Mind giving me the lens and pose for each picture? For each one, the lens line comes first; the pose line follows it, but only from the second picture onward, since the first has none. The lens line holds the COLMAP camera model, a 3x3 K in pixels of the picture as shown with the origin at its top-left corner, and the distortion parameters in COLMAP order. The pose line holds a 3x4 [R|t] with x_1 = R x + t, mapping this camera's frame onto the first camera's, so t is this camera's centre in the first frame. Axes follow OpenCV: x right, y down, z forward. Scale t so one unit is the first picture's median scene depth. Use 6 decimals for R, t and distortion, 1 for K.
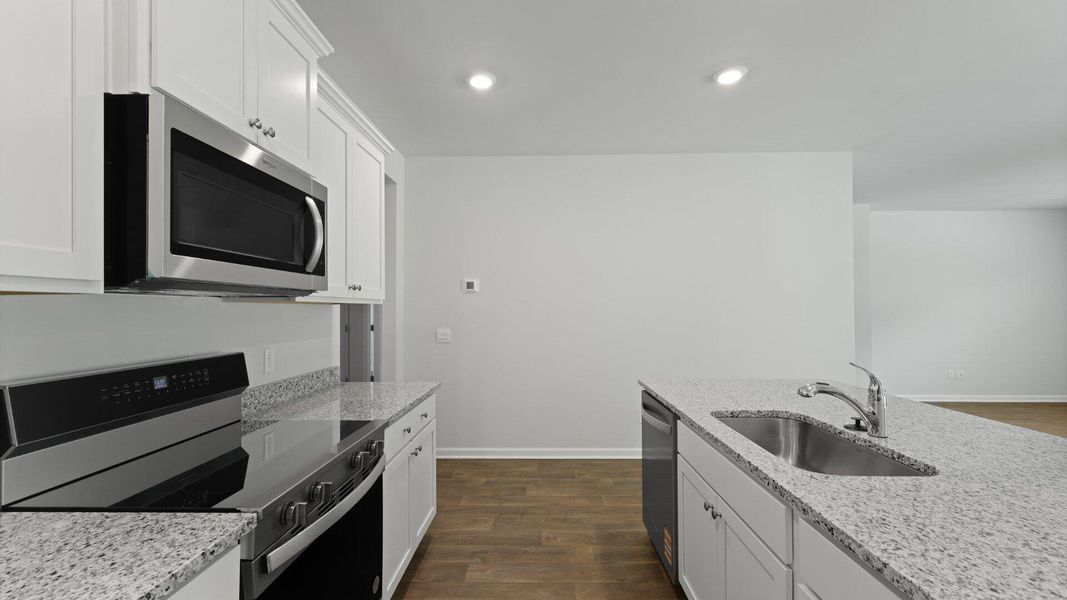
lens RADIAL K [[426.9, 0, 533.5], [0, 426.9, 300.0], [0, 0, 1]] dist [-0.000438, -0.000032]
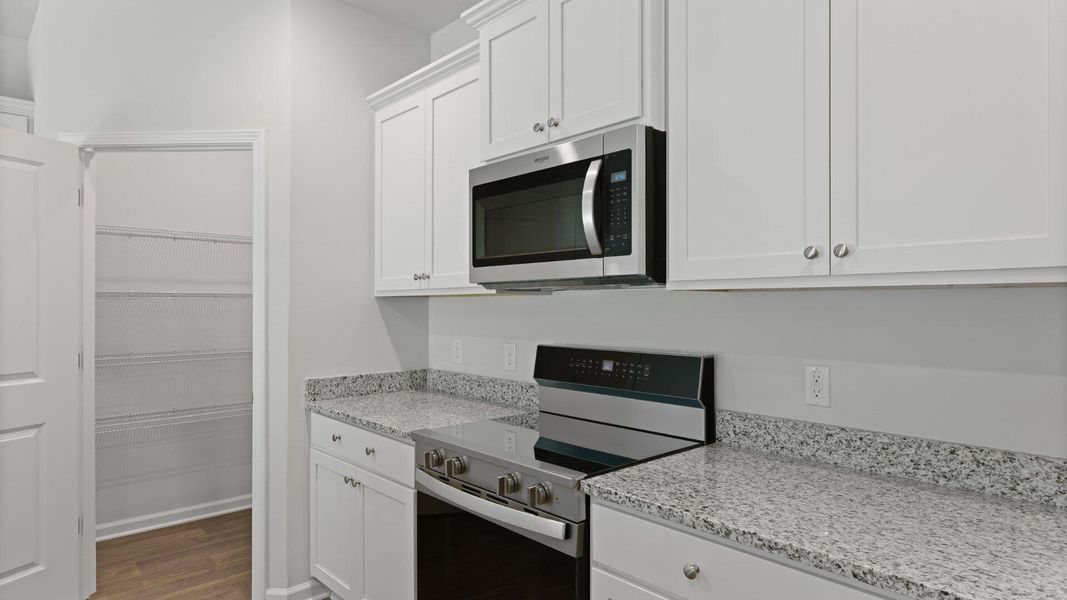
lens RADIAL K [[601.5, 0, 533.5], [0, 601.5, 300.0], [0, 0, 1]] dist [0.003871, 0.000771]
pose [[-0.718018, -0.002811, -0.696019, 0.264335], [0.017779, 0.999591, -0.022378, 0.033214], [0.695797, -0.028442, -0.717675, 1.350052]]
